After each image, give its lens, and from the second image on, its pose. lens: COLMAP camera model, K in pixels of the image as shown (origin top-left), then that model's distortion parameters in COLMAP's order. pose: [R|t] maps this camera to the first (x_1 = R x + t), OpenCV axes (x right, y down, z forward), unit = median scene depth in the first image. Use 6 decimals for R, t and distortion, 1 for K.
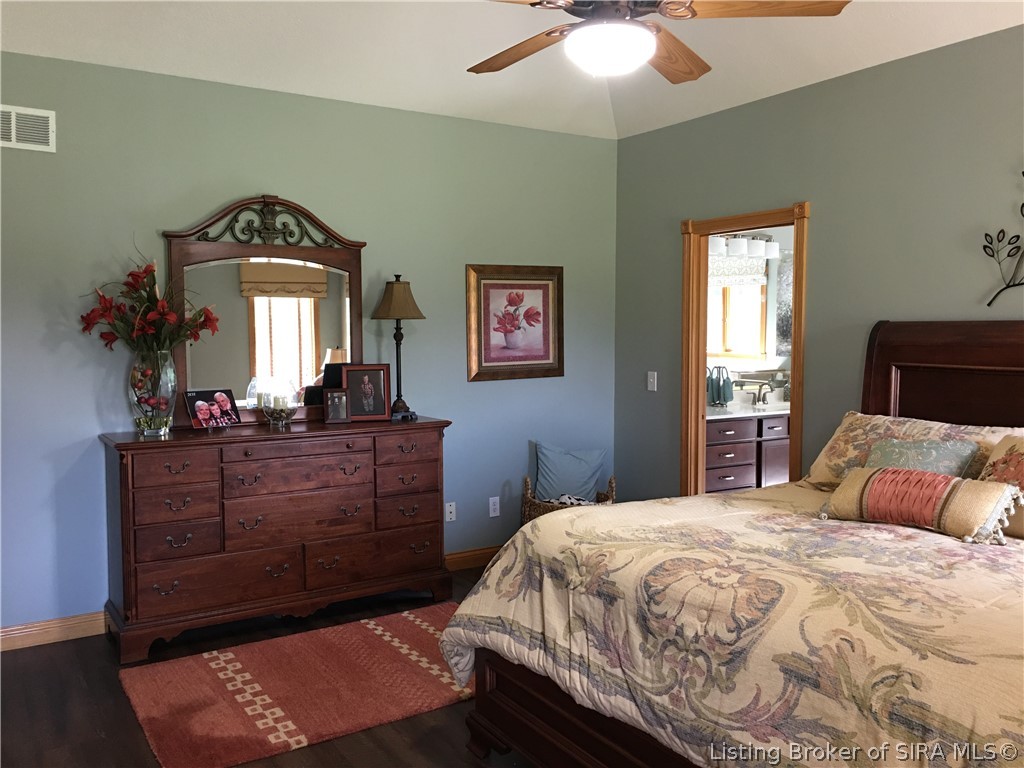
lens RADIAL K [[859.9, 0, 510.3], [0, 859.9, 384.3], [0, 0, 1]] dist [0.015297, -0.032739]
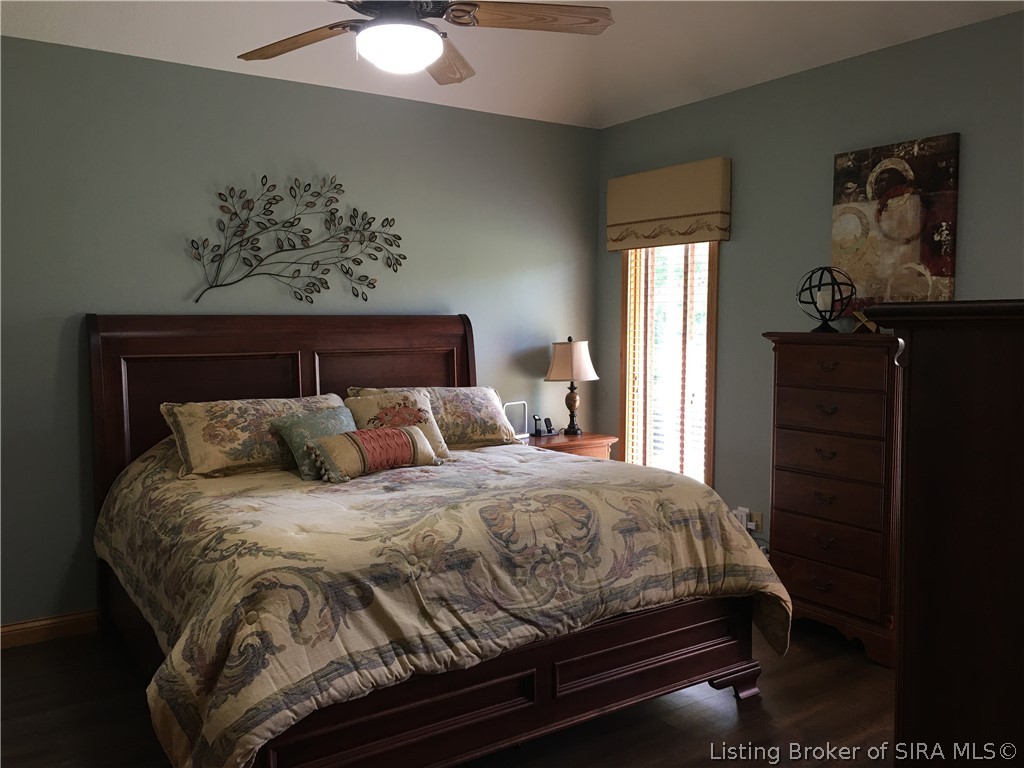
lens RADIAL K [[859.9, 0, 511.1], [0, 859.9, 384.0], [0, 0, 1]] dist [0.015297, -0.032739]
pose [[-0.049783, -0.073803, 0.996029, -1.057173], [0.065885, 0.994851, 0.077009, -0.070701], [-0.996585, 0.069457, -0.044665, 1.048199]]
